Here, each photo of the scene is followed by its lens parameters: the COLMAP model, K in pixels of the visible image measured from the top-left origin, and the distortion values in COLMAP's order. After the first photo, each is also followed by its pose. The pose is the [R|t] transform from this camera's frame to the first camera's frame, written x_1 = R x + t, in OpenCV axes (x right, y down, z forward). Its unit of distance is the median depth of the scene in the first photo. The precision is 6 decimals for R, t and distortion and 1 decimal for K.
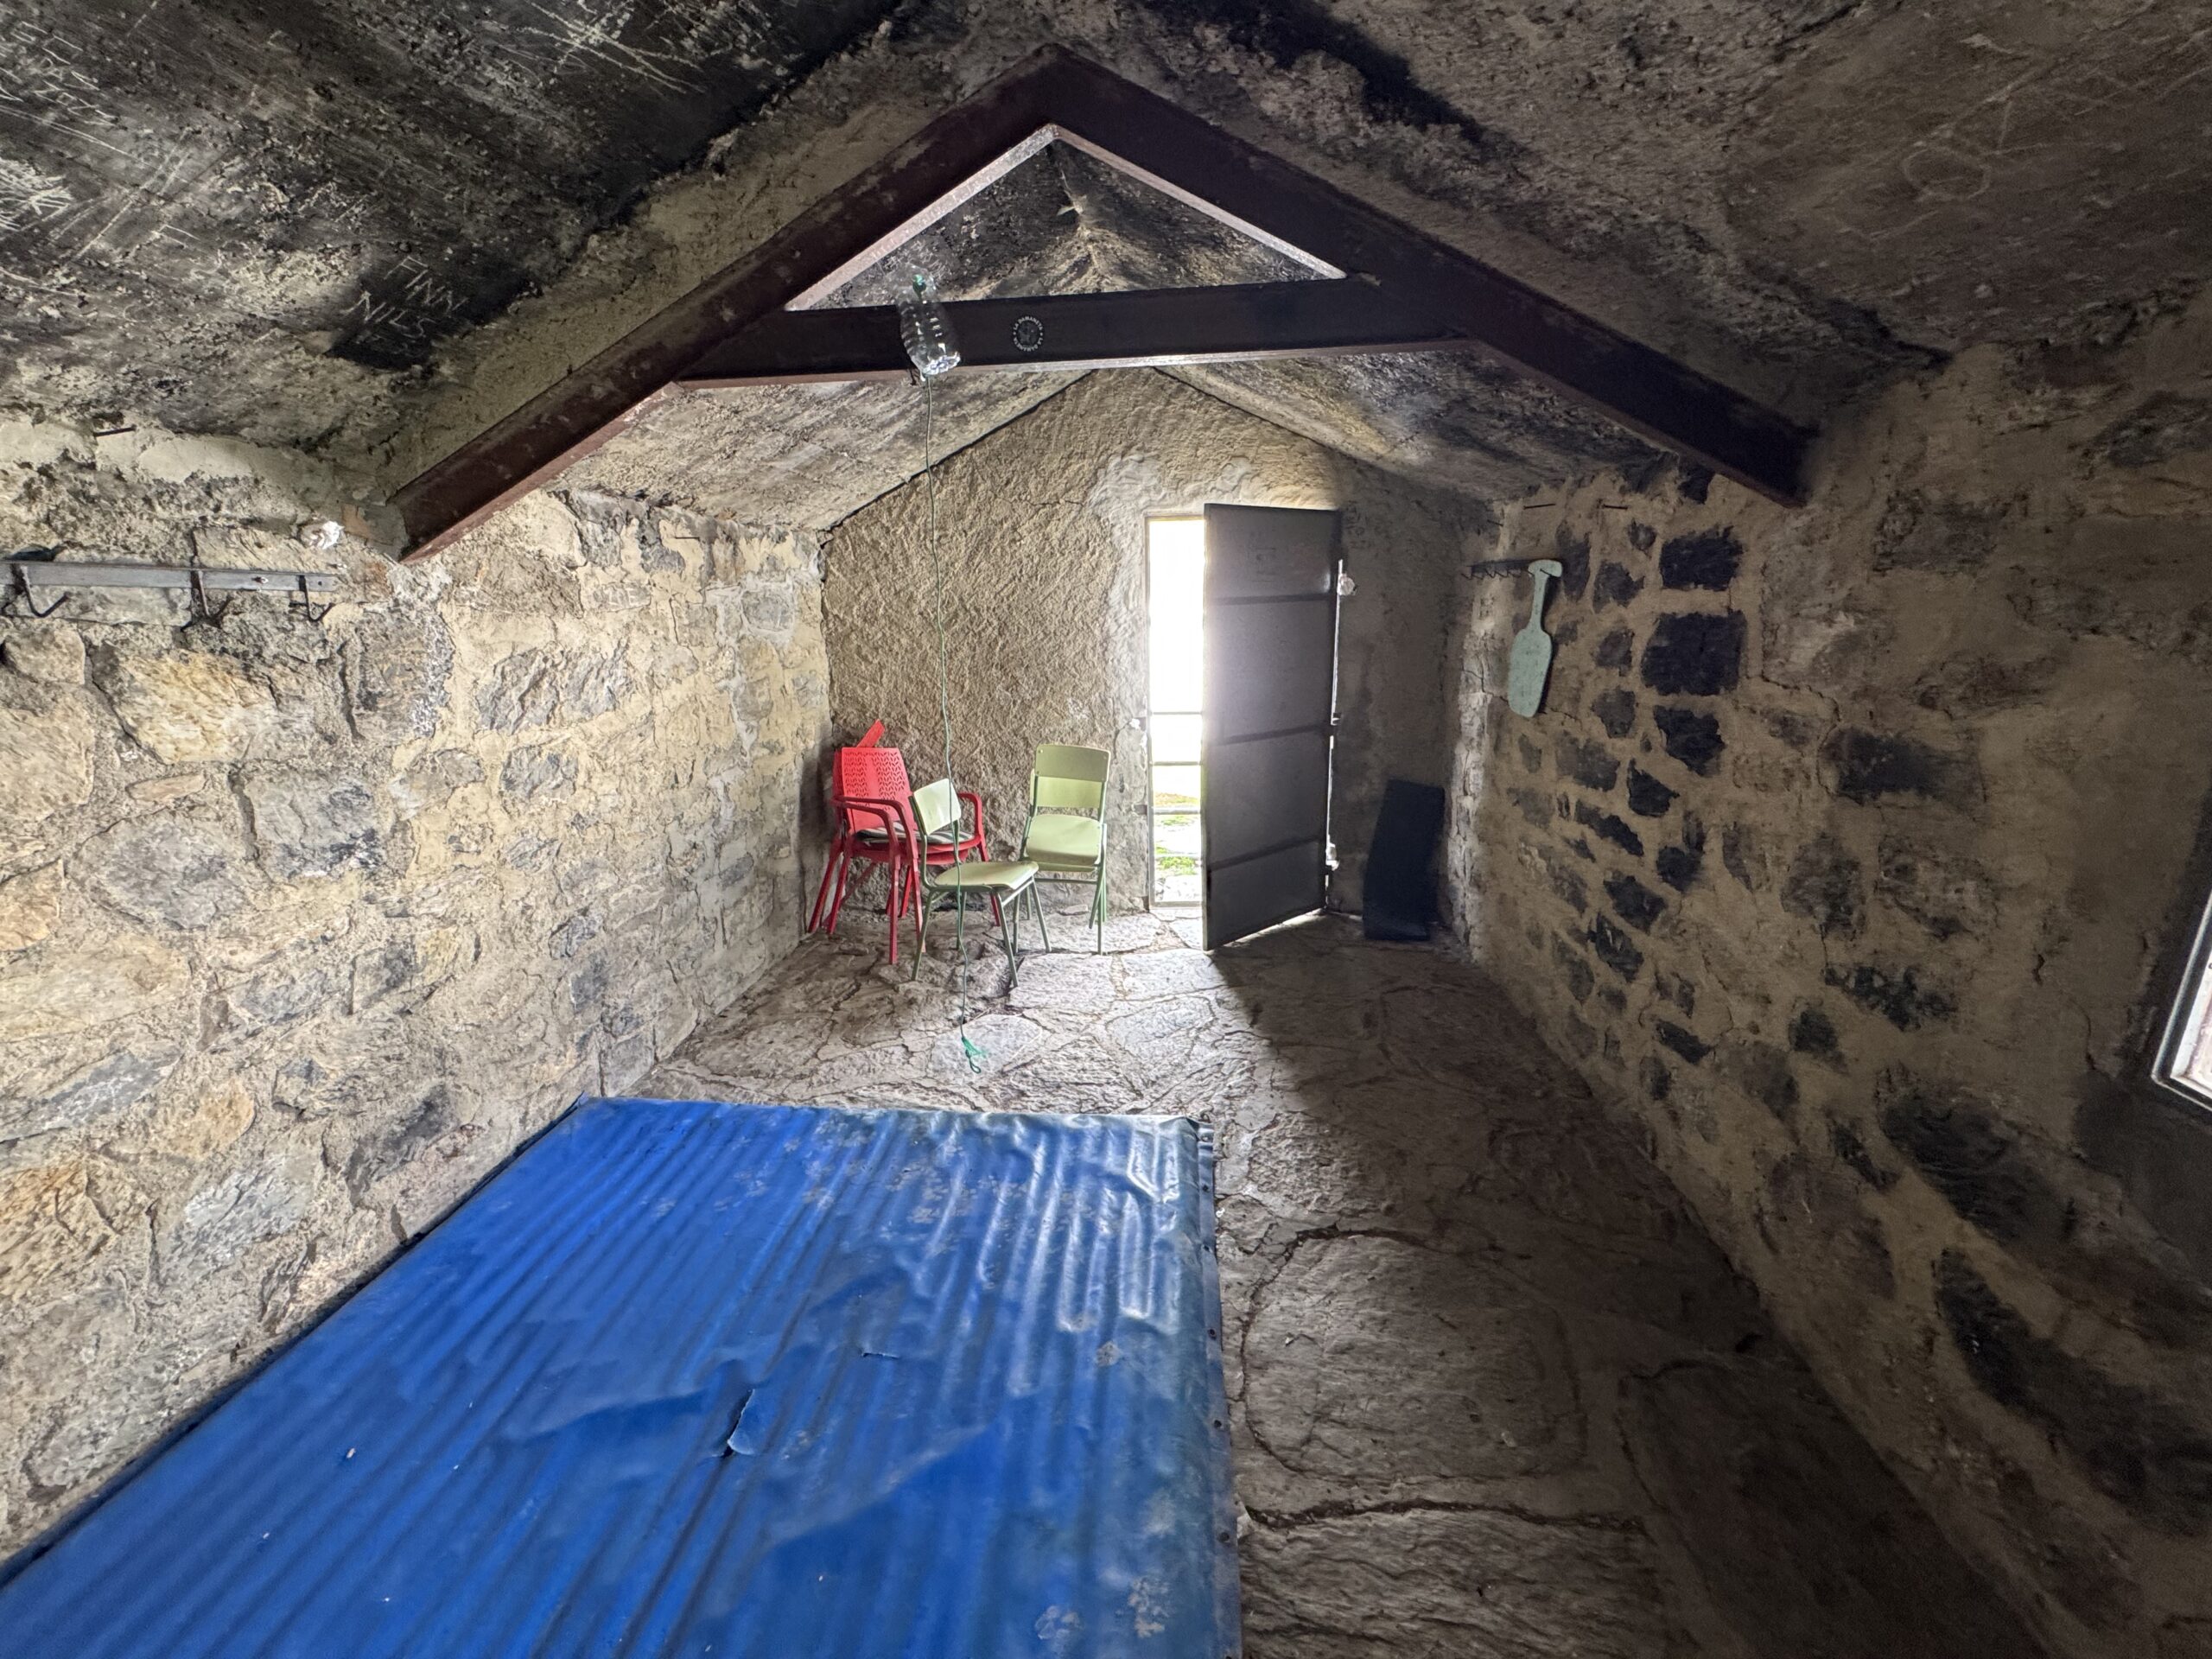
lens RADIAL K [[887.5, 0, 1106.1], [0, 887.5, 832.1], [0, 0, 1]] dist [-0.000963, 0.000091]
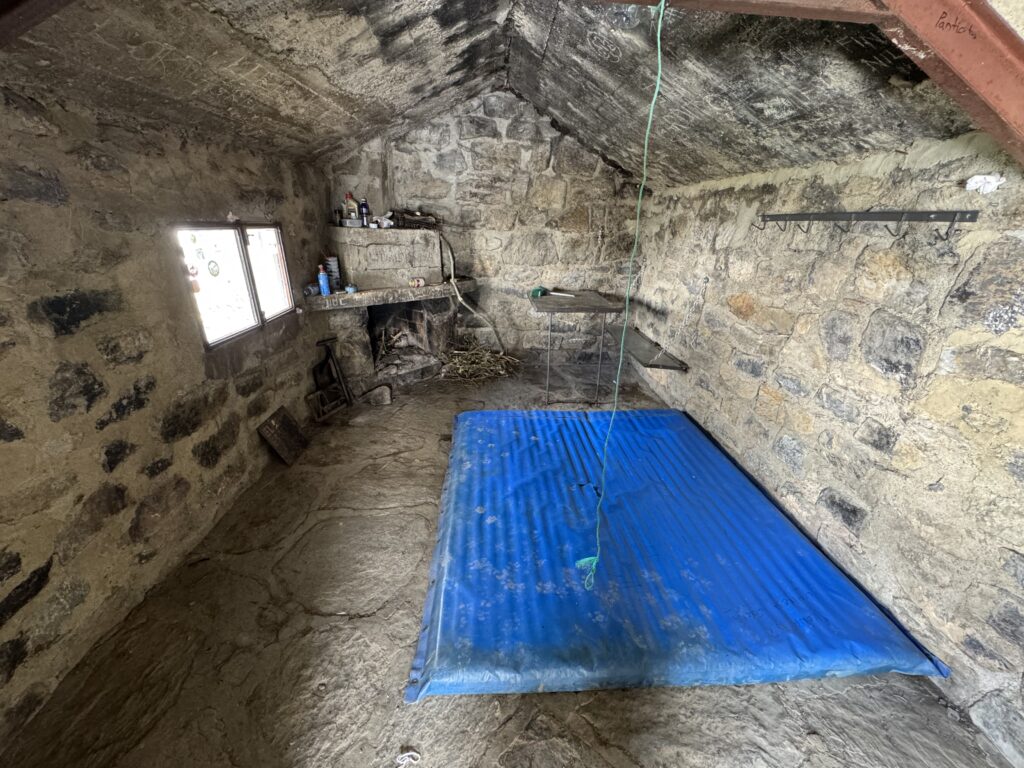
lens RADIAL K [[410.8, 0, 512.5], [0, 410.8, 384.4], [0, 0, 1]] dist [-0.000963, 0.000091]
pose [[-0.990307, 0.043157, -0.132019, 0.055098], [-0.043066, 0.808247, 0.587267, -0.474819], [0.132048, 0.587260, -0.798554, 1.809728]]
